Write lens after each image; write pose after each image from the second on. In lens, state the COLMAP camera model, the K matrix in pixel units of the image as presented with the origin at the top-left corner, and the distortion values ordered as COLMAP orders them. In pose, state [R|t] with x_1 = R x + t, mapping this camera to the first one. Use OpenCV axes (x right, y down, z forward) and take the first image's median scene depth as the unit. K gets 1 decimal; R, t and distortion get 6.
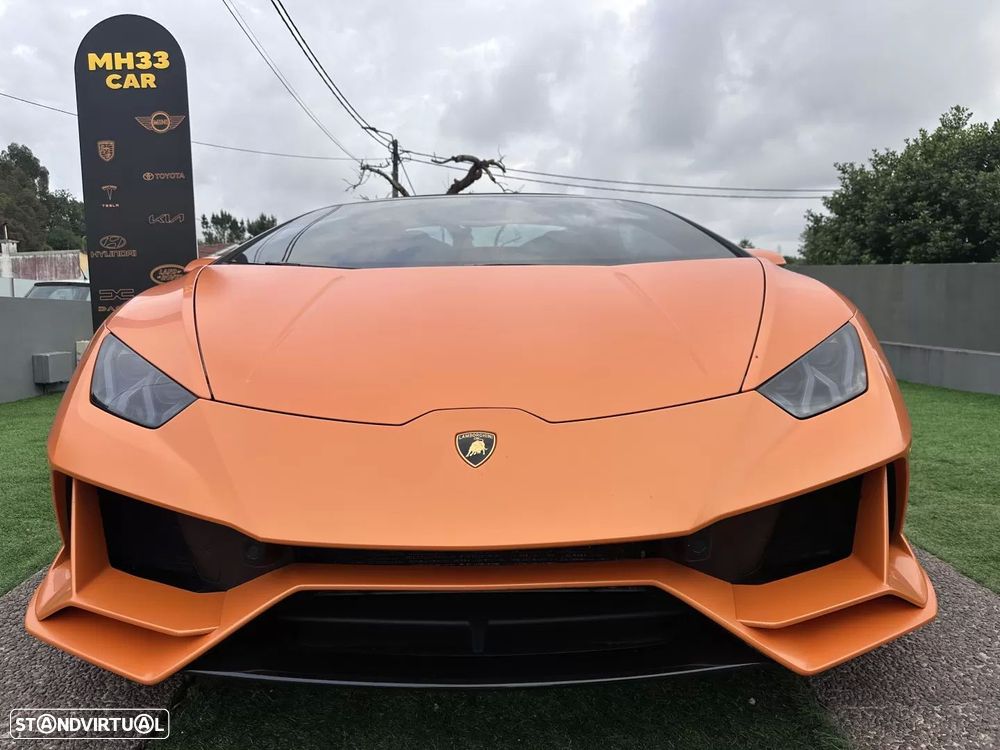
lens RADIAL K [[716.0, 0, 494.7], [0, 716.0, 370.2], [0, 0, 1]] dist [0.007477, -0.011547]
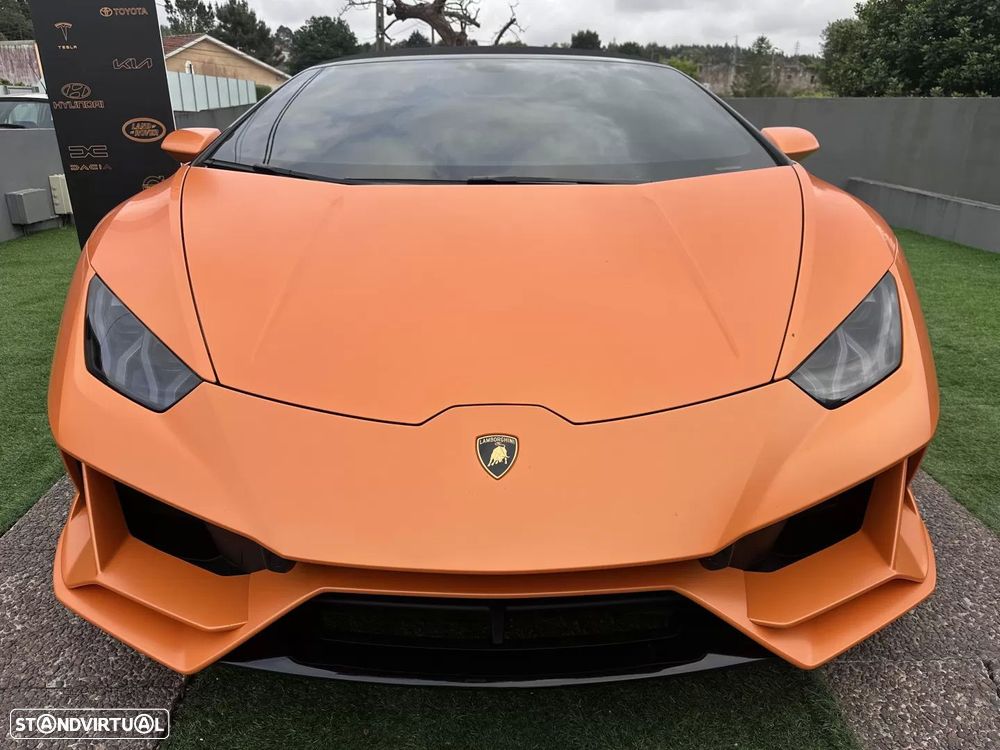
lens RADIAL K [[716.8, 0, 495.5], [0, 716.8, 375.4], [0, 0, 1]] dist [0.004674, -0.008251]
pose [[0.999869, 0.009019, 0.013413, -0.008484], [-0.012269, 0.963732, 0.266591, -0.049903], [-0.010523, -0.266720, 0.963717, 0.018360]]
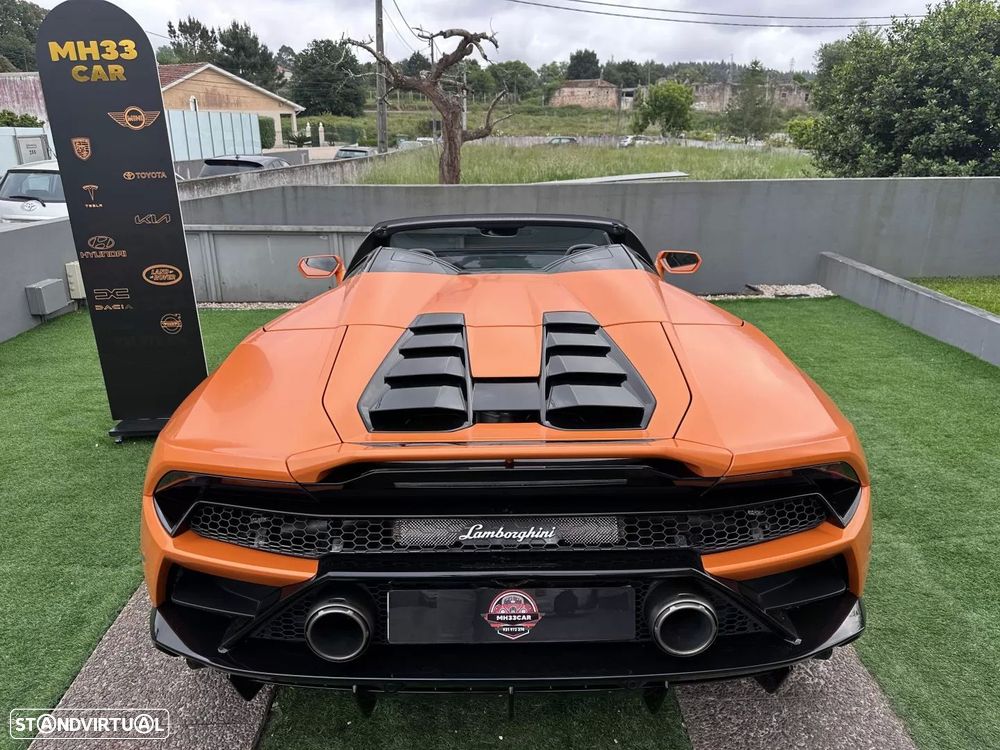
lens RADIAL K [[716.6, 0, 503.6], [0, 716.6, 370.4], [0, 0, 1]] dist [0.002511, -0.003653]
pose [[0.999791, 0.000374, 0.020422, 0.006011], [-0.005340, 0.969848, 0.243654, -0.156198], [-0.019715, -0.243712, 0.969647, -0.016632]]
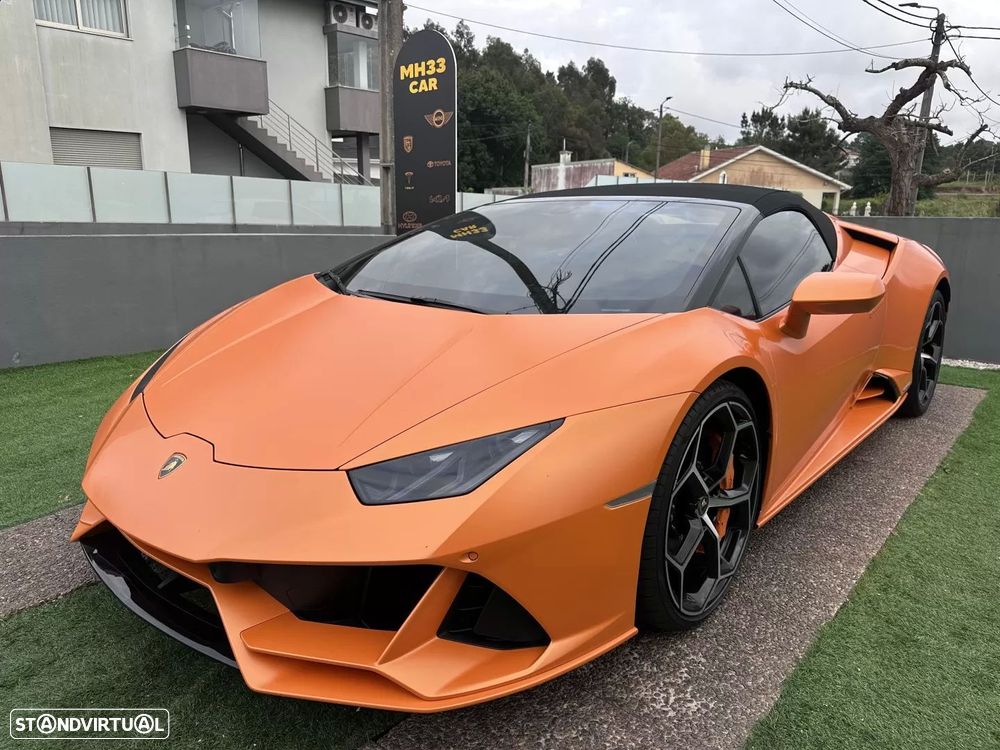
lens RADIAL K [[713.2, 0, 488.4], [0, 713.2, 375.3], [0, 0, 1]] dist [0.013683, -0.015797]
pose [[0.749538, 0.169052, -0.640011, 0.283243], [-0.074852, 0.982284, 0.171798, -0.078914], [0.657716, -0.080862, 0.748913, 0.060036]]
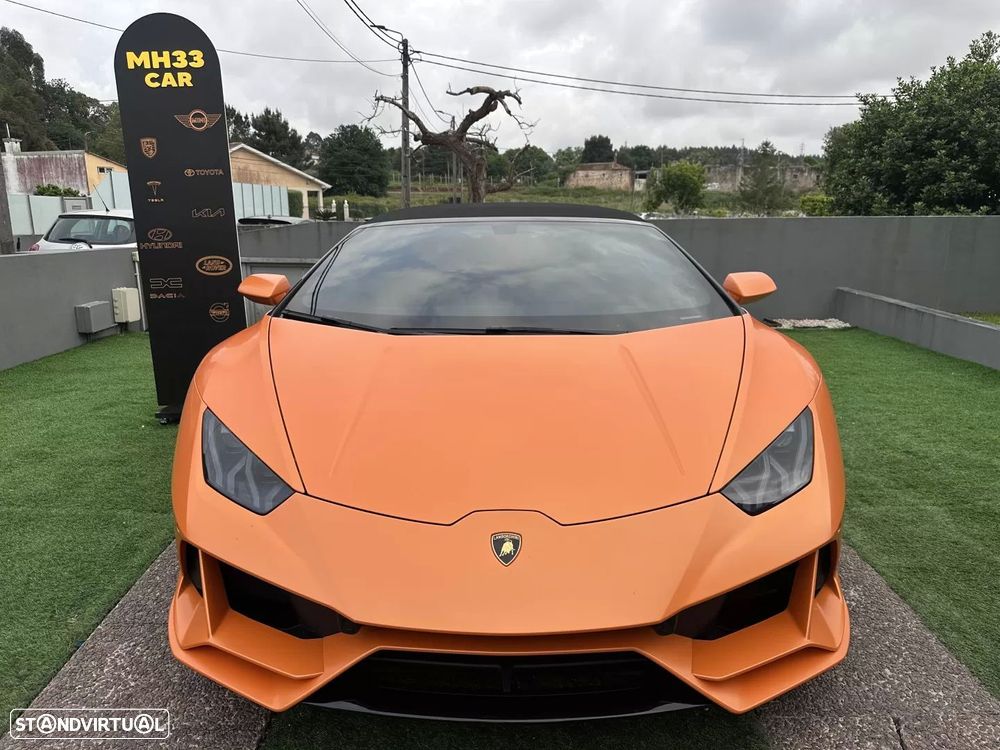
lens RADIAL K [[714.1, 0, 495.7], [0, 714.1, 374.4], [0, 0, 1]] dist [0.020350, -0.025148]
pose [[0.999867, 0.011672, -0.011423, -0.006968], [-0.009892, 0.989366, 0.145111, -0.081583], [0.012995, -0.144979, 0.989349, -0.058173]]
